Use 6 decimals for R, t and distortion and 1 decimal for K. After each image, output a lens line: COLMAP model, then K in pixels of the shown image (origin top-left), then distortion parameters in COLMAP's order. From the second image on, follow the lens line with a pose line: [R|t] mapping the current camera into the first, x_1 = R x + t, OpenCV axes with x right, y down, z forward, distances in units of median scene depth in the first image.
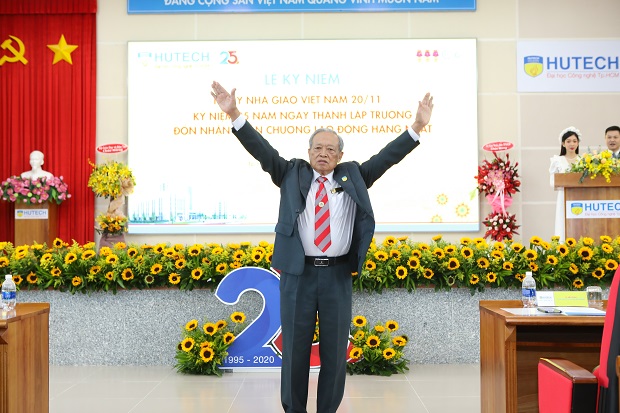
lens RADIAL K [[812.1, 0, 310.0], [0, 812.1, 206.5], [0, 0, 1]] dist [0.009085, 0.039036]
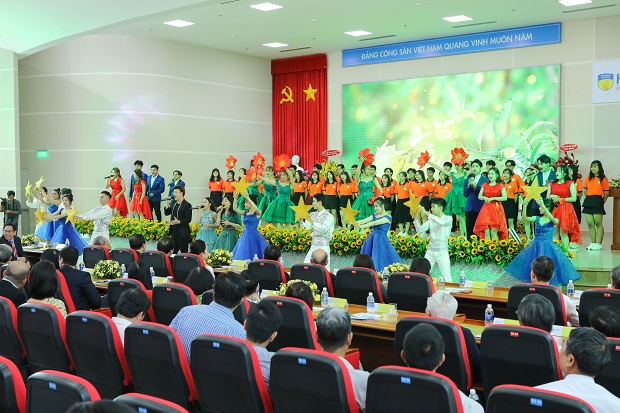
lens RADIAL K [[773.2, 0, 310.0], [0, 773.2, 206.5], [0, 0, 1]] dist [-0.002798, 0.267998]
pose [[0.793467, 0.028853, -0.607929, 0.691838], [0.015714, 0.997571, 0.067856, -0.072821], [0.608411, -0.063395, 0.791086, -0.267003]]
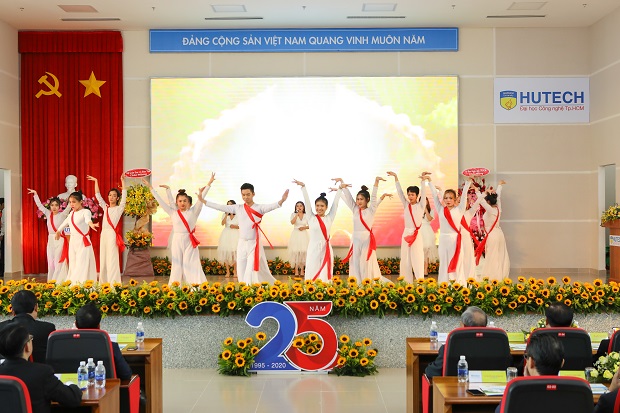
lens RADIAL K [[898.8, 0, 310.0], [0, 898.8, 206.5], [0, 0, 1]] dist [0.051579, 0.003968]
pose [[0.999997, 0.002306, -0.001037, 0.000199], [-0.002272, 0.999513, 0.031129, -0.066792], [0.001108, -0.031127, 0.999515, -0.275728]]
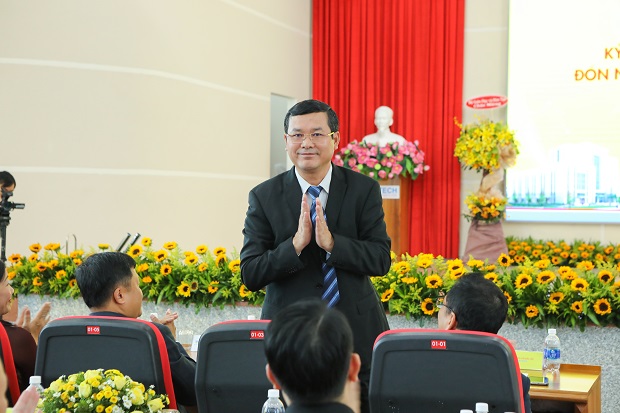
lens RADIAL K [[1200.8, 0, 310.0], [0, 1200.8, 206.5], [0, 0, 1]] dist [0.241589, 0.026967]
pose [[0.952550, 0.021206, -0.303644, -0.067390], [-0.007748, 0.998936, 0.045460, -0.027683], [0.304285, -0.040950, 0.951701, -0.072439]]
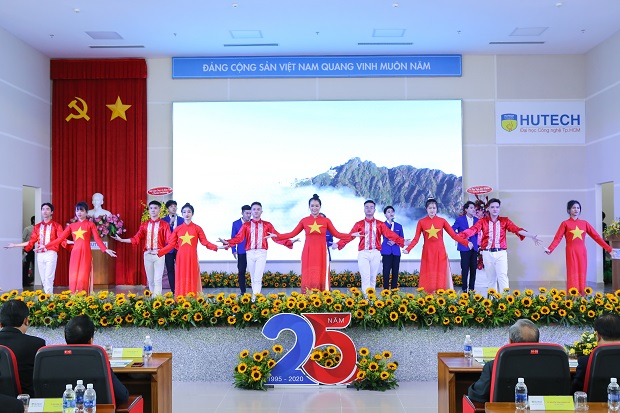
lens RADIAL K [[776.2, 0, 310.0], [0, 776.2, 206.5], [0, 0, 1]] dist [0.000390, 0.012817]
pose [[0.999953, 0.001617, -0.009529, -0.009140], [-0.001614, 0.999999, 0.000298, -0.050987], [0.009530, -0.000283, 0.999955, -0.159584]]
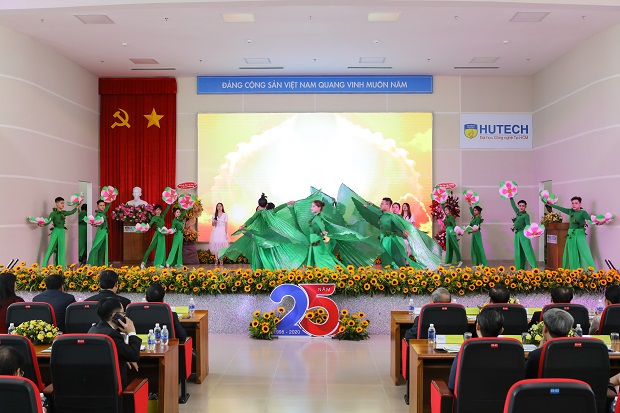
lens RADIAL K [[701.3, 0, 310.0], [0, 701.3, 206.5], [0, 0, 1]] dist [-0.017413, 0.002342]
pose [[0.999890, 0.007415, -0.012883, -0.000453], [-0.007094, 0.999667, 0.024795, -0.068689], [0.013063, -0.024700, 0.999610, -0.298745]]
